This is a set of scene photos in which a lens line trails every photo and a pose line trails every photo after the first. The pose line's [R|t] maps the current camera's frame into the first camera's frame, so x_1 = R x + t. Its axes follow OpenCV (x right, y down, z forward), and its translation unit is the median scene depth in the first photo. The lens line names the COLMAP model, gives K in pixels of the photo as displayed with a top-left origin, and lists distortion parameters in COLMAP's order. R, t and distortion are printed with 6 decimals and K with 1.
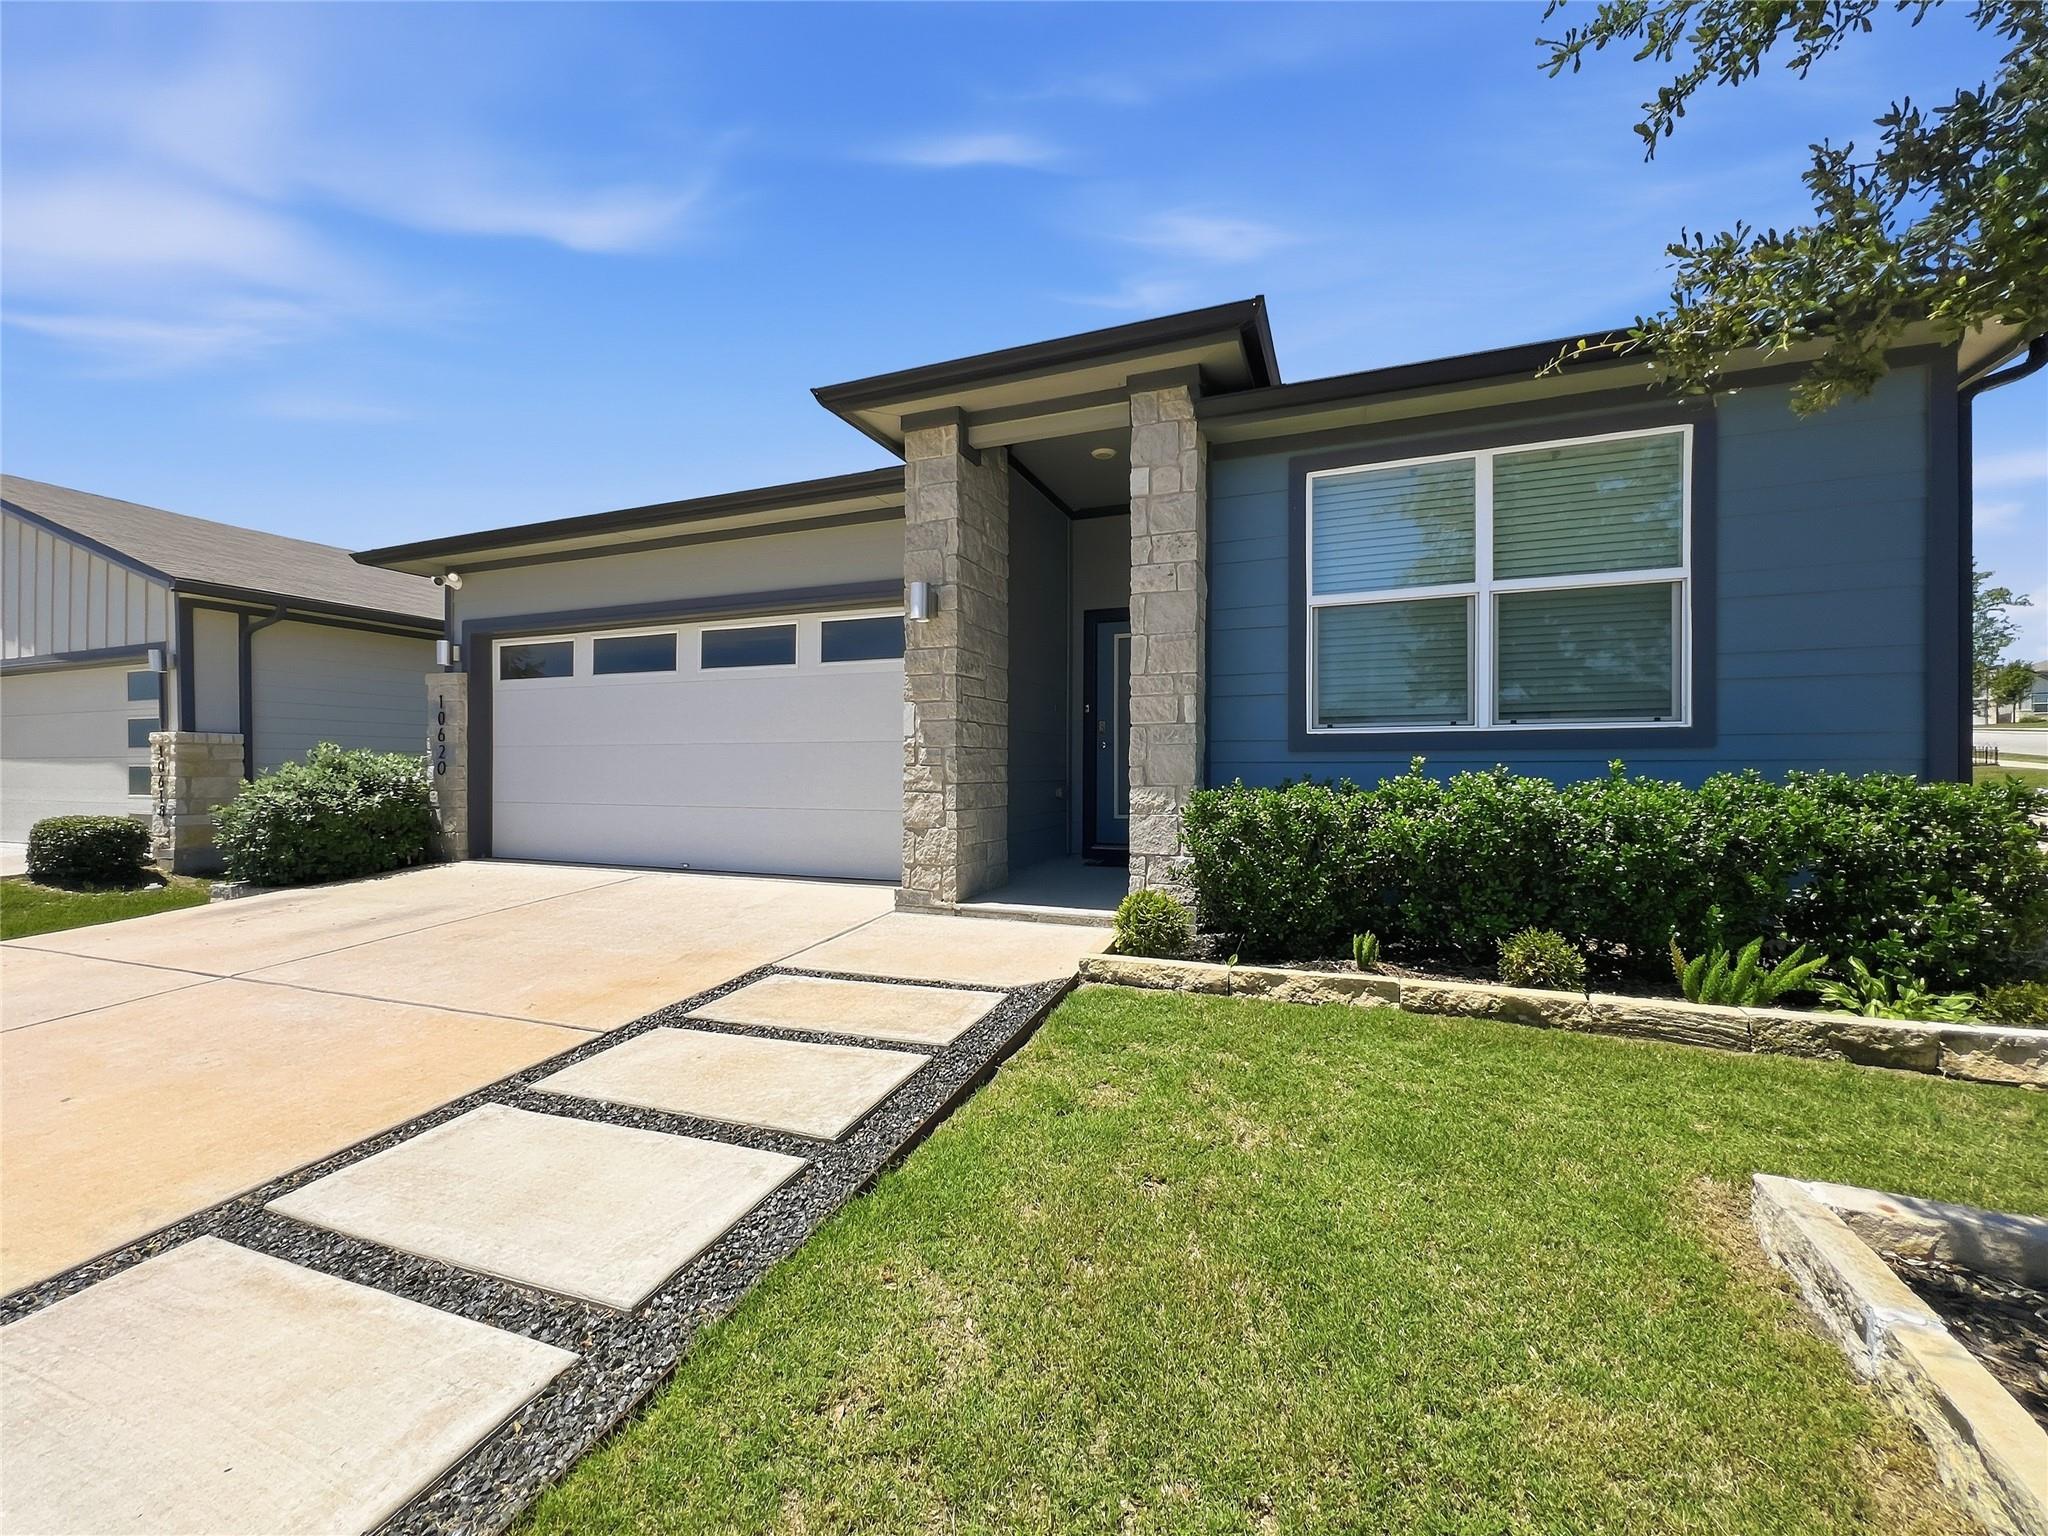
lens RADIAL K [[825.5, 0, 1020.7], [0, 825.5, 767.8], [0, 0, 1]] dist [-0.000653, -0.000175]
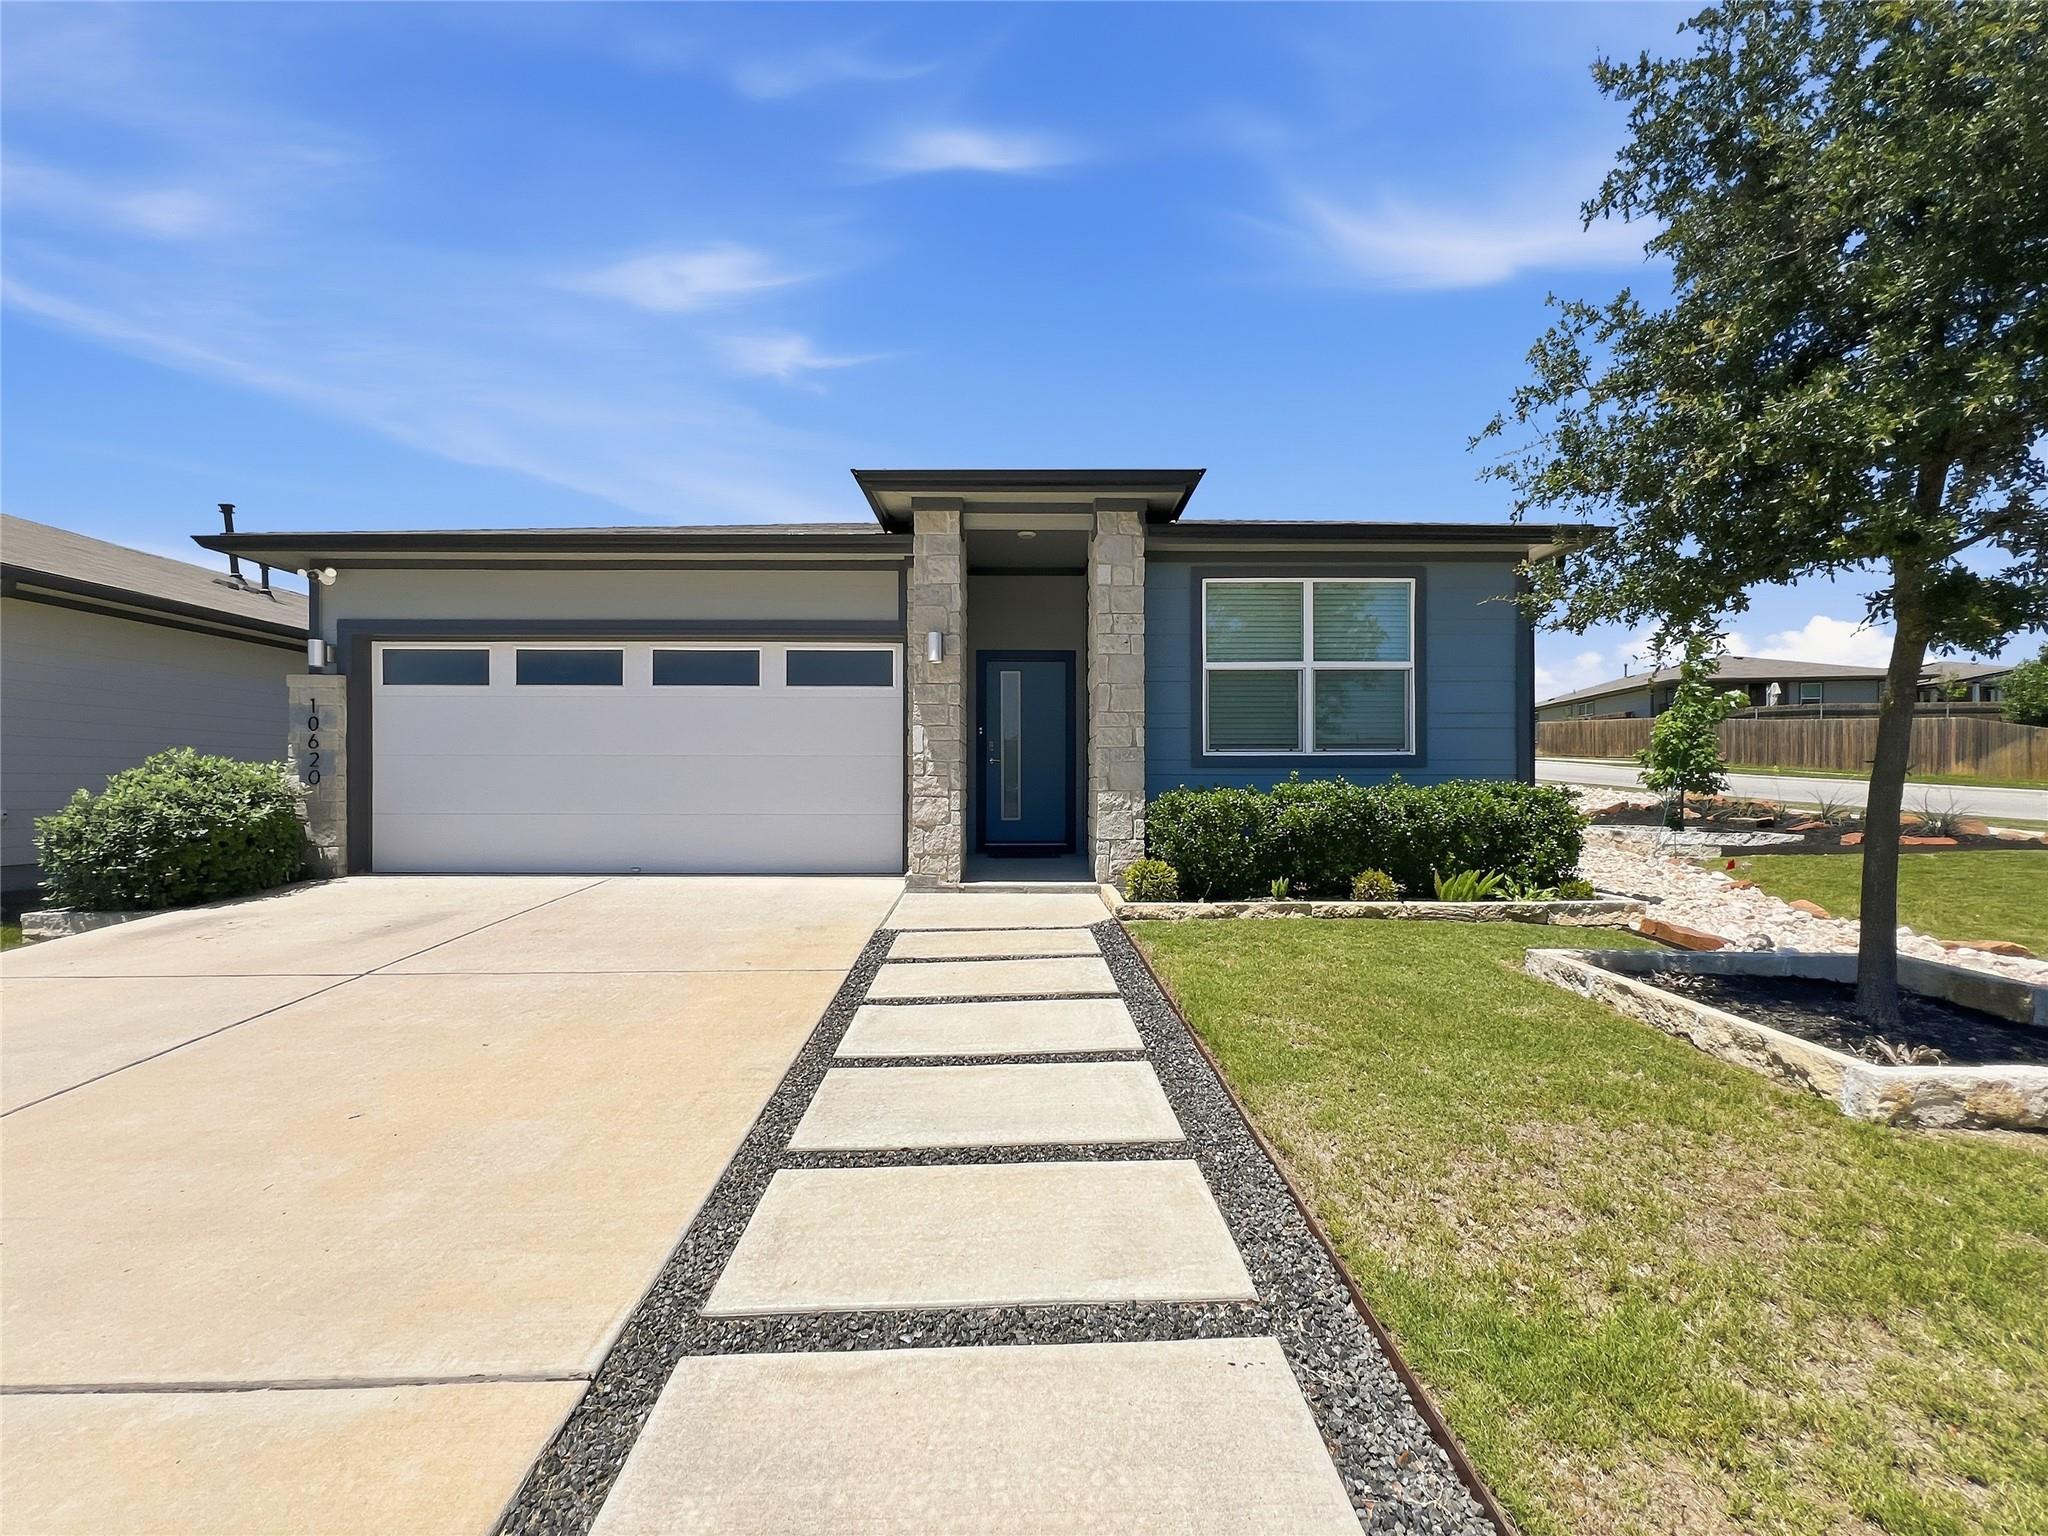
lens RADIAL K [[828.9, 0, 1015.8], [0, 828.9, 778.2], [0, 0, 1]] dist [-0.000695, 0.000111]
pose [[0.927983, 0.002567, 0.372613, -0.511078], [-0.001319, 0.999993, -0.003605, 0.005540], [-0.372620, 0.002854, 0.927980, -0.247640]]
